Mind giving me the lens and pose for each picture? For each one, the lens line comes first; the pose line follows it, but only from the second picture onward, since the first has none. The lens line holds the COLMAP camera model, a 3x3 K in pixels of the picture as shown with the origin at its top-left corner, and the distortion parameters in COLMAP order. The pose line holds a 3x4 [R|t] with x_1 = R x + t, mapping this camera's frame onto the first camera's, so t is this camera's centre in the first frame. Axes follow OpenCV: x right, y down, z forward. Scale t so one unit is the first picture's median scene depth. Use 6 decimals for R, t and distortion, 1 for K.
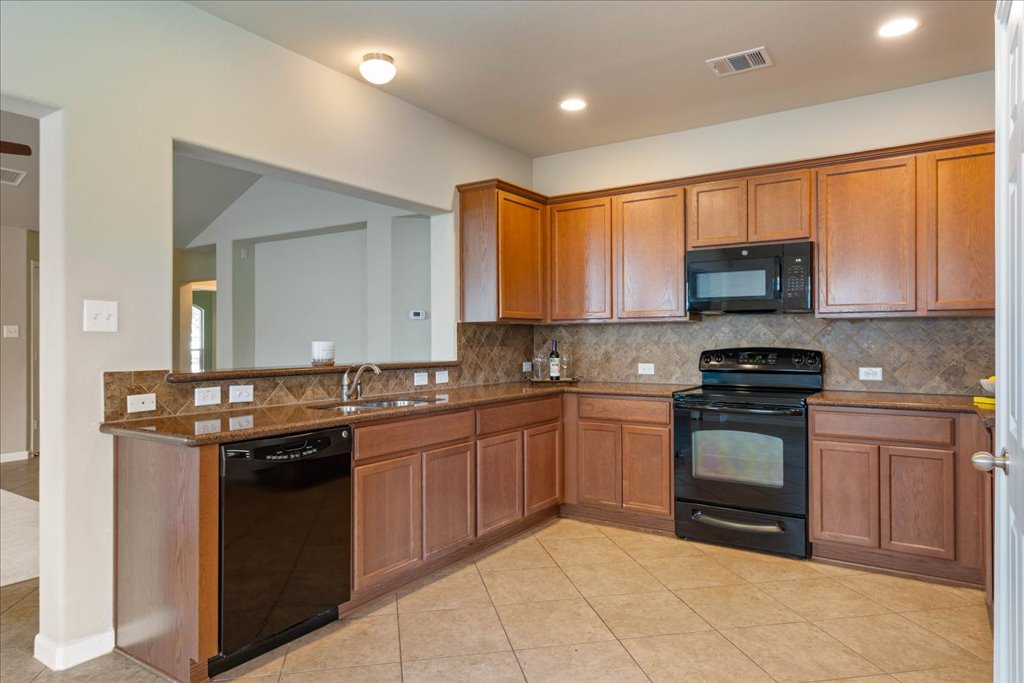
lens RADIAL K [[637.2, 0, 527.1], [0, 637.2, 333.6], [0, 0, 1]] dist [0.006239, -0.001710]
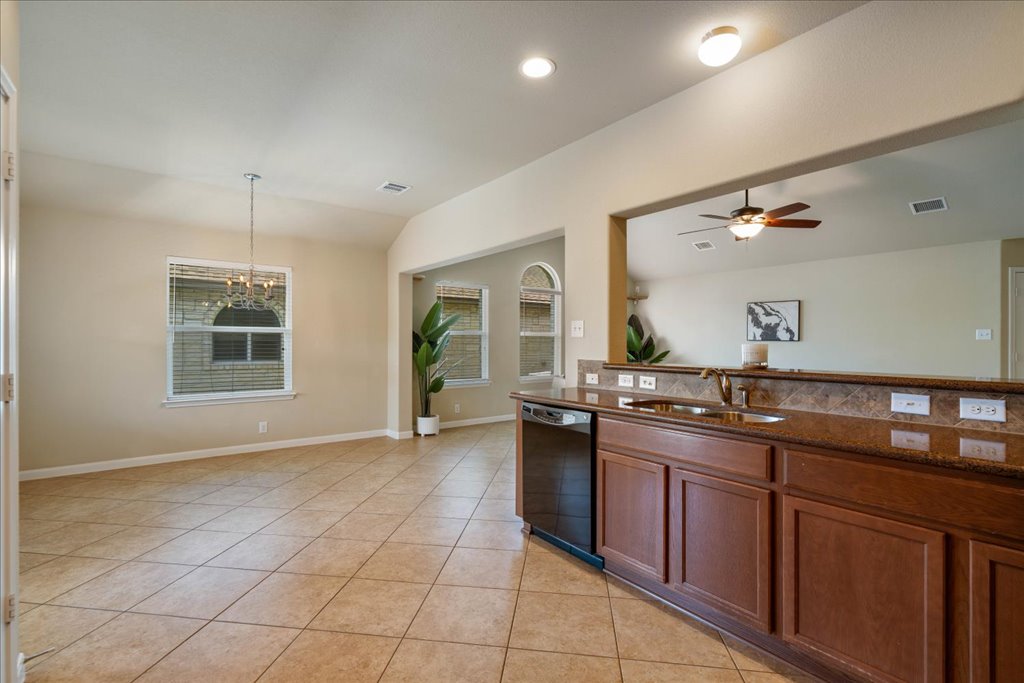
lens RADIAL K [[469.5, 0, 497.2], [0, 469.5, 344.0], [0, 0, 1]] dist [0.002970, 0.000735]
pose [[-0.354833, 0.000781, -0.934929, 0.440209], [0.002637, 0.999997, -0.000166, 0.010311], [0.934926, -0.002524, -0.354834, 0.808487]]
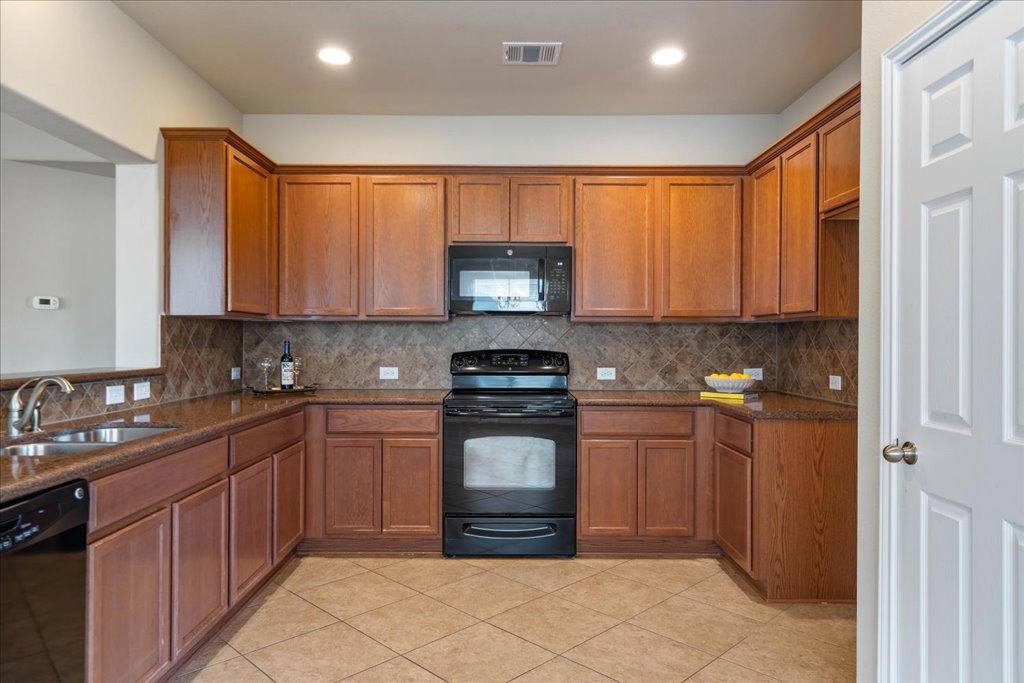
lens RADIAL K [[637.2, 0, 511.3], [0, 637.2, 336.1], [0, 0, 1]] dist [0.006239, -0.001710]
pose [[0.839215, 0.010818, 0.543691, -0.190093], [-0.012304, 0.999924, -0.000904, 0.002364], [-0.543660, -0.005931, 0.839285, 0.185830]]
